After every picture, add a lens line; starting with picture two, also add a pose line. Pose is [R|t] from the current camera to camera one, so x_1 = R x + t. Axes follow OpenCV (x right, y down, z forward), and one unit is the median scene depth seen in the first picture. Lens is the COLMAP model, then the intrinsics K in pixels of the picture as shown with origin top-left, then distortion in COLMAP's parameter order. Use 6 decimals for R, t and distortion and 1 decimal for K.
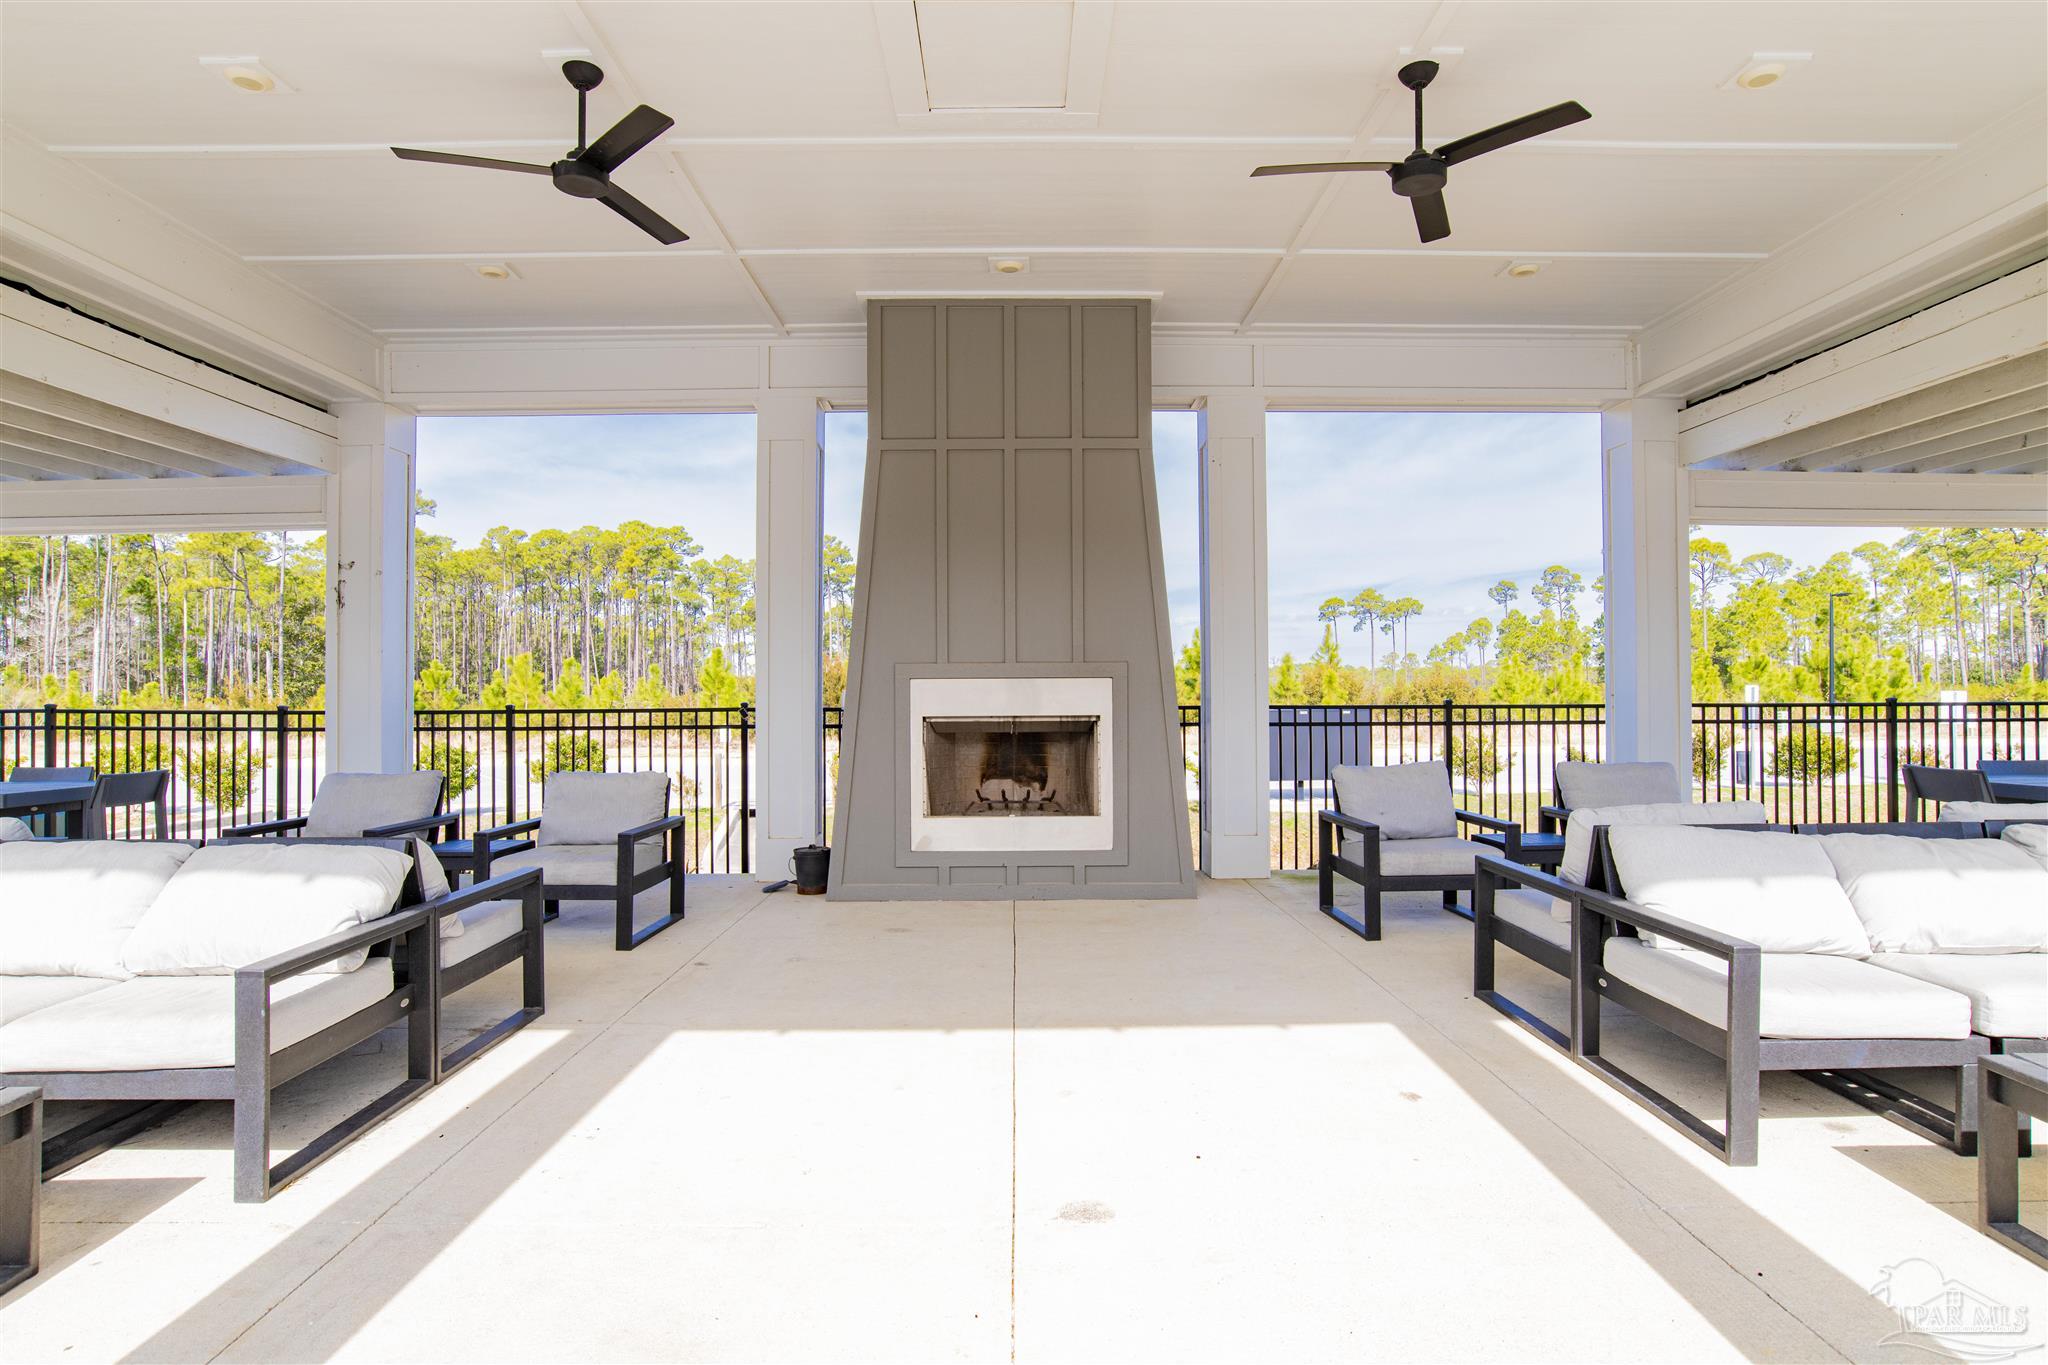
lens RADIAL K [[1139.2, 0, 1024.1], [0, 1139.2, 689.0], [0, 0, 1]] dist [-0.020382, -0.001383]
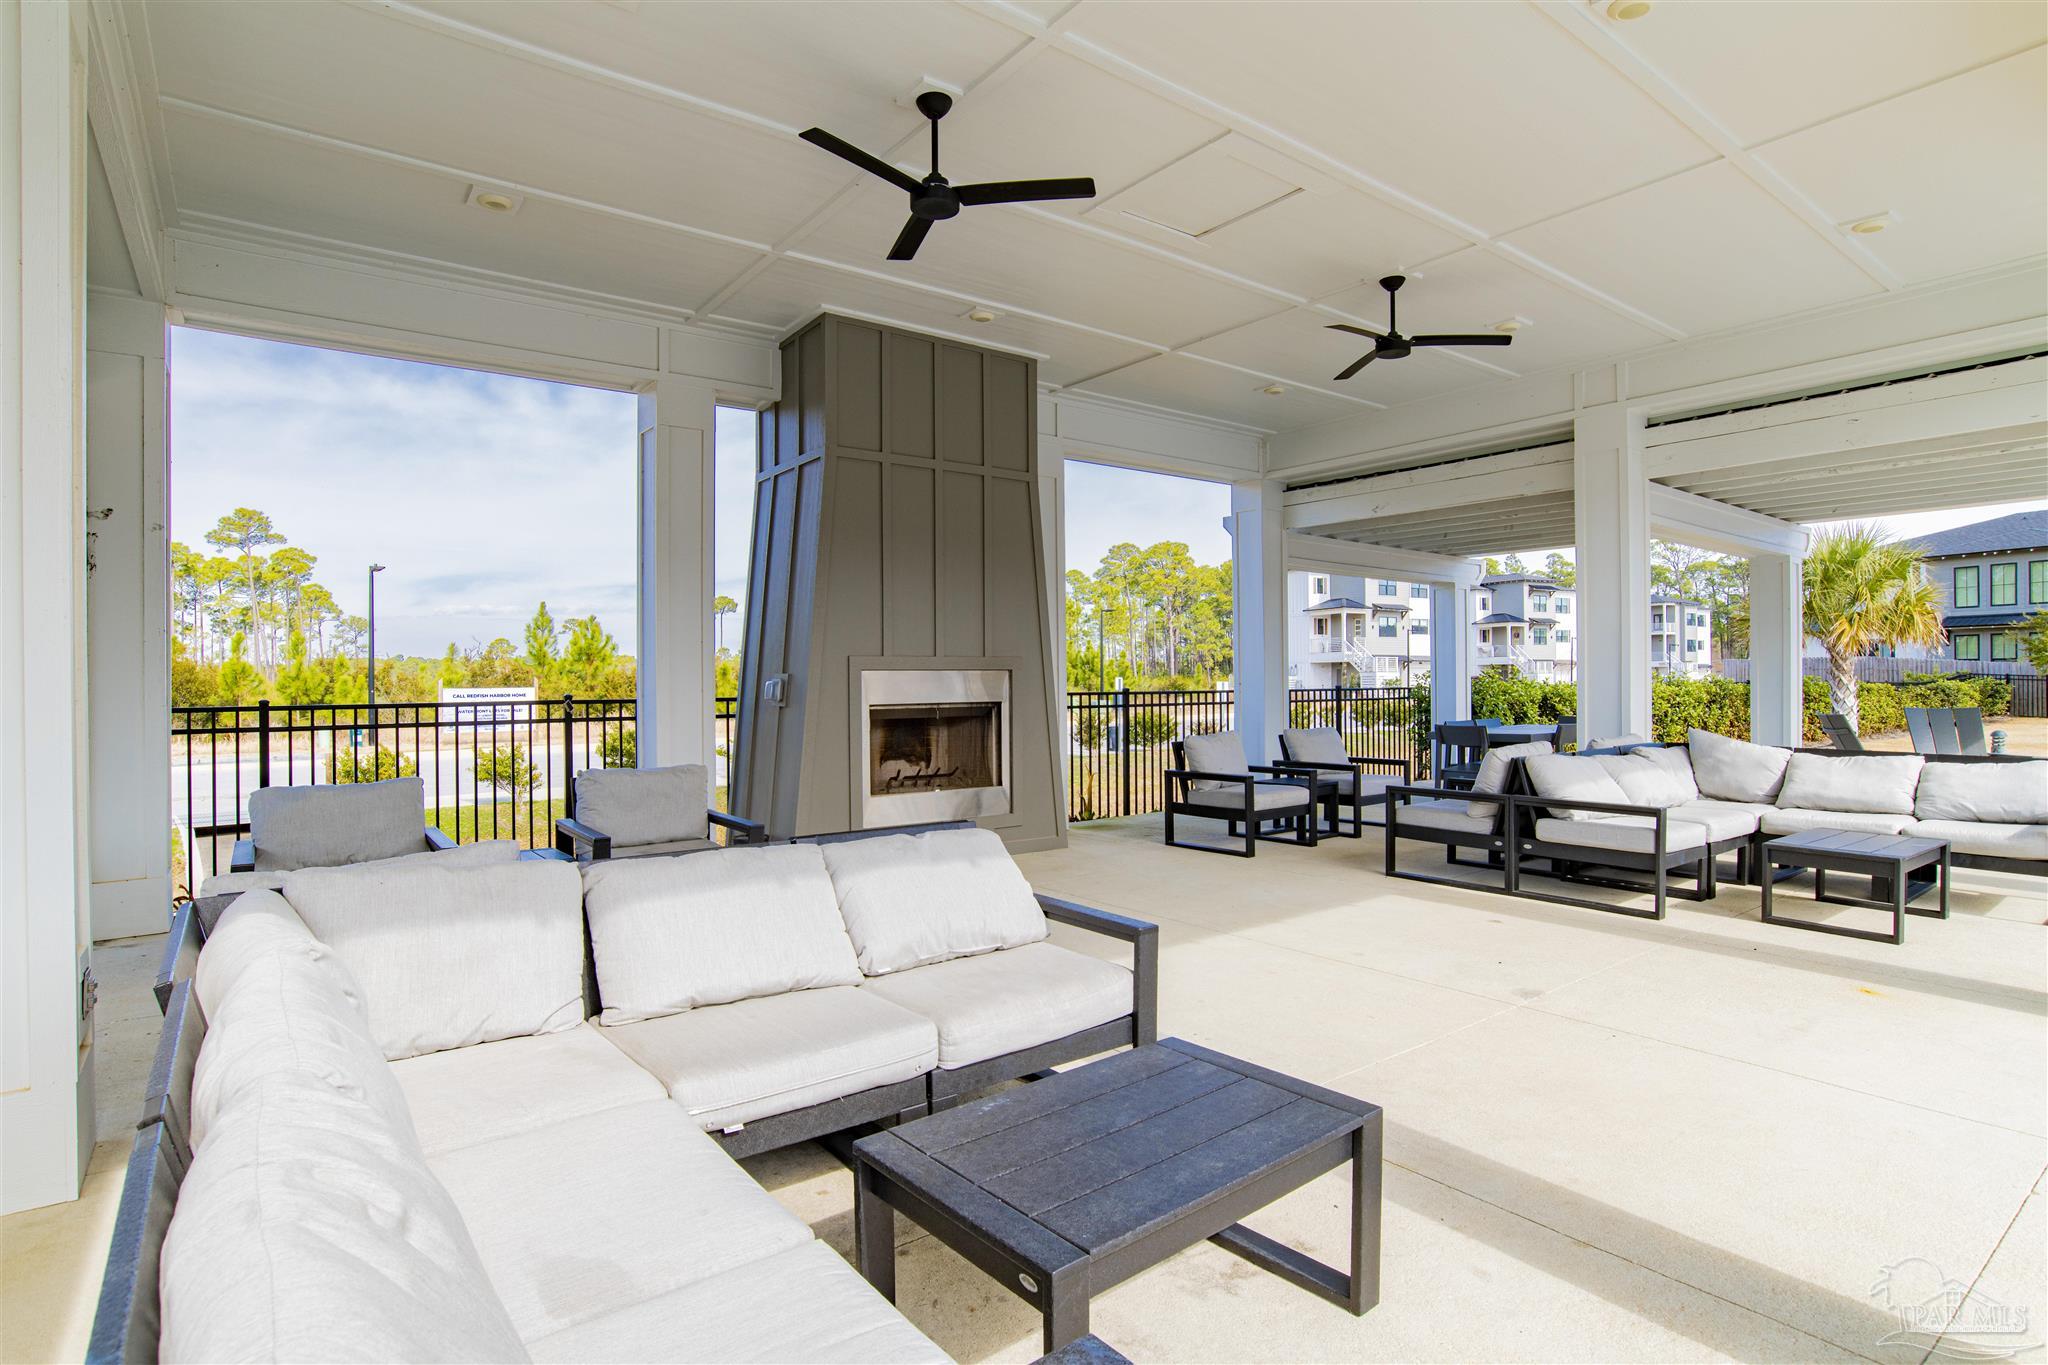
lens RADIAL K [[1062.4, 0, 1025.3], [0, 1062.4, 678.6], [0, 0, 1]] dist [-0.026769, -0.000749]
pose [[0.798366, 0.000000, 0.602173, -0.547423], [0.003853, 0.999980, -0.005108, 0.005285], [-0.602160, 0.006399, 0.798349, 0.092569]]
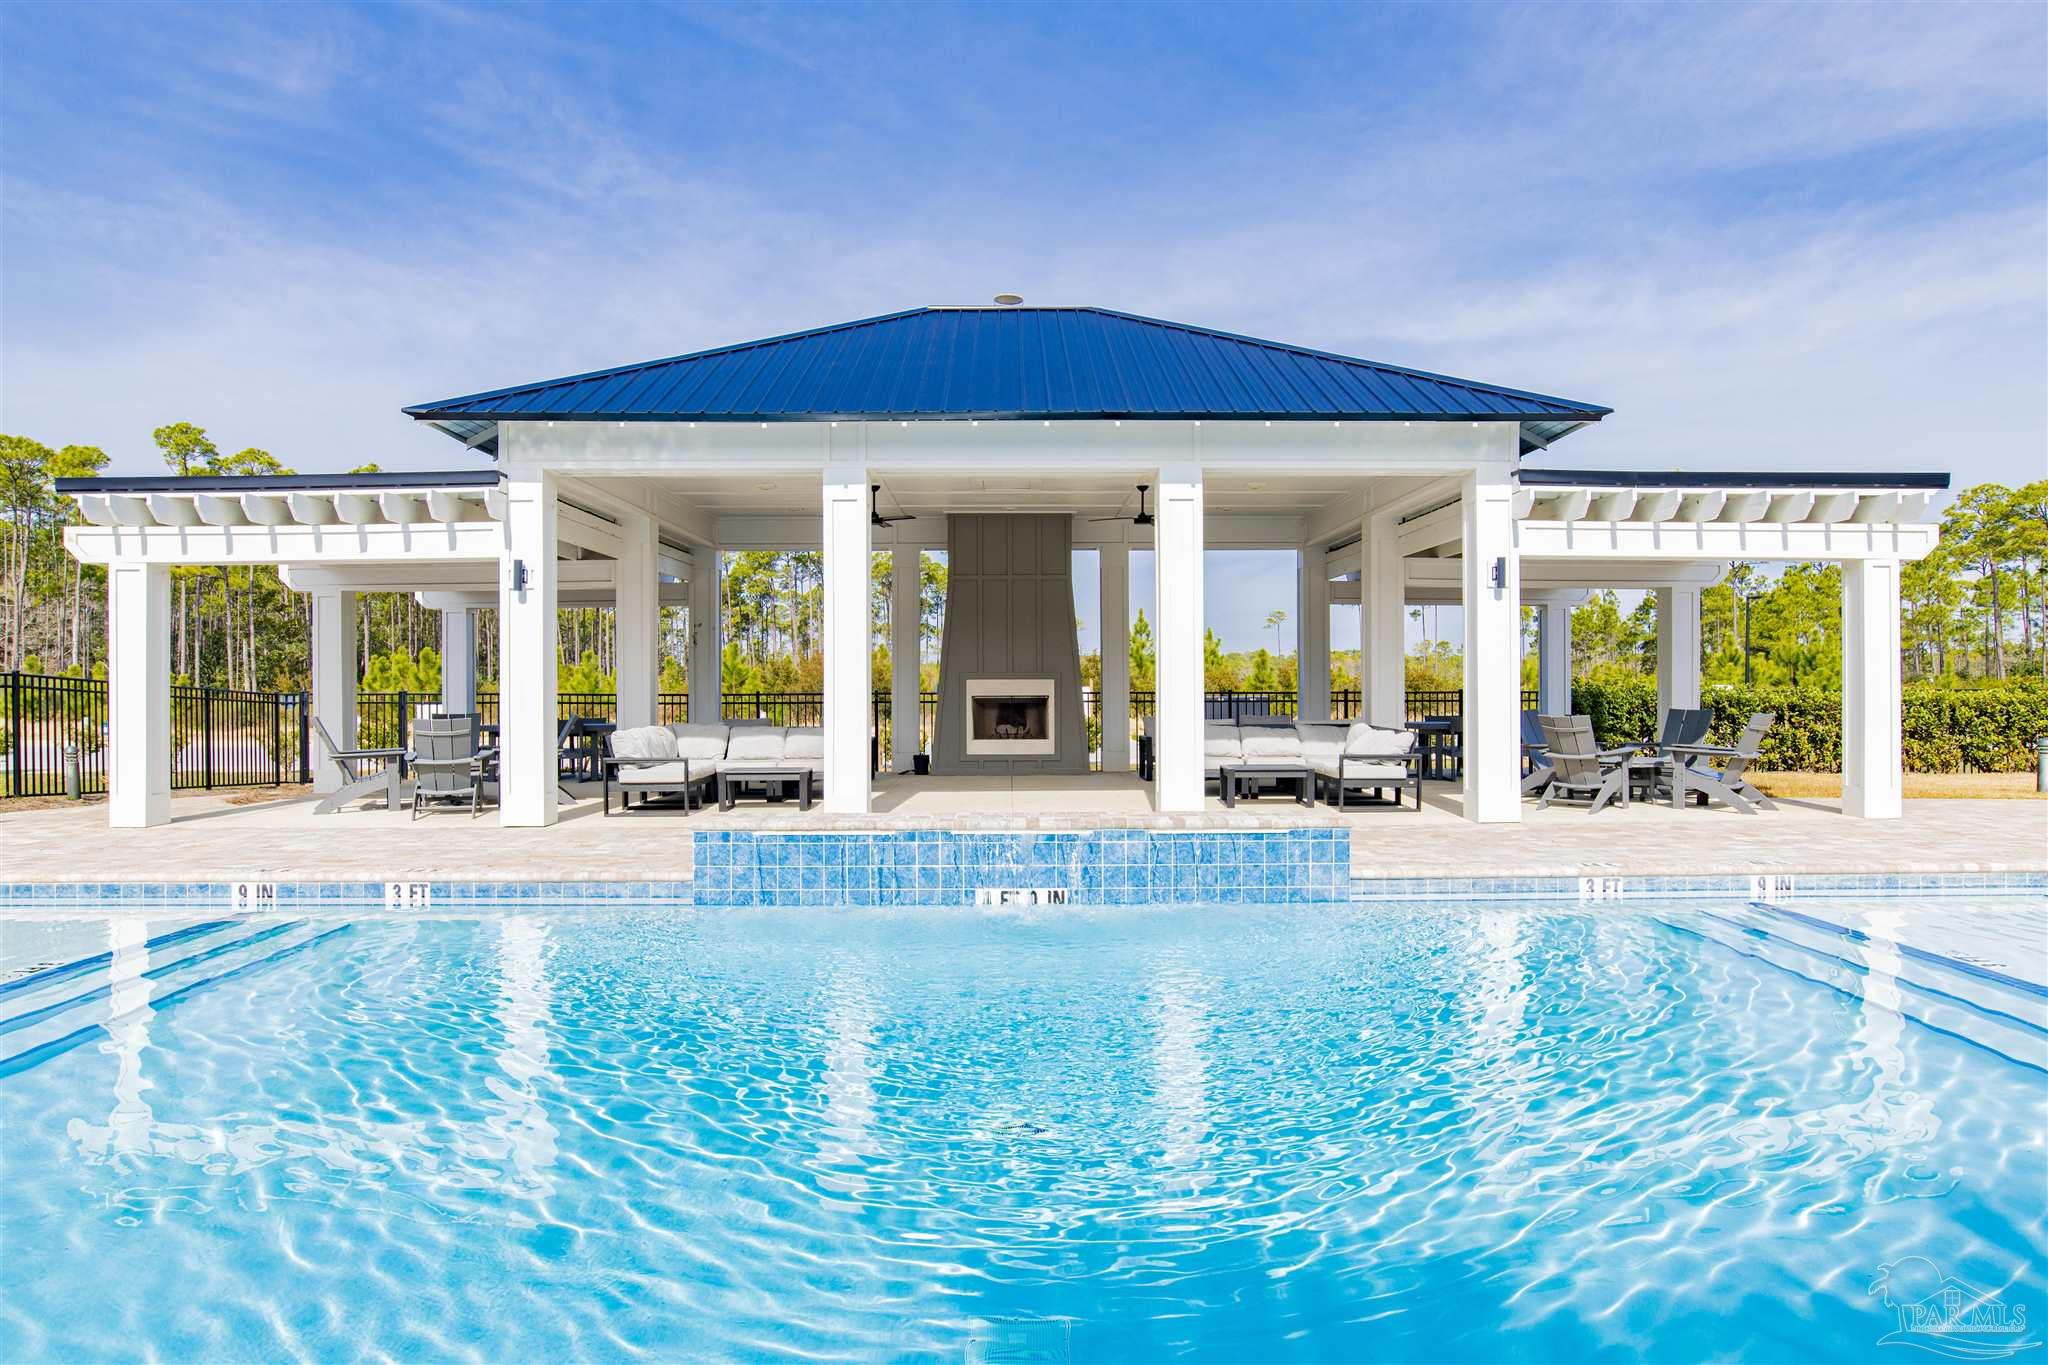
lens RADIAL K [[1353.9, 0, 1027.0], [0, 1353.9, 682.7], [0, 0, 1]] dist [-0.001400, -0.000042]
pose [[0.999995, 0.002581, -0.001598, 0.025939], [-0.002575, 0.999989, 0.003837, -0.013081], [0.001608, -0.003833, 0.999991, -1.672821]]
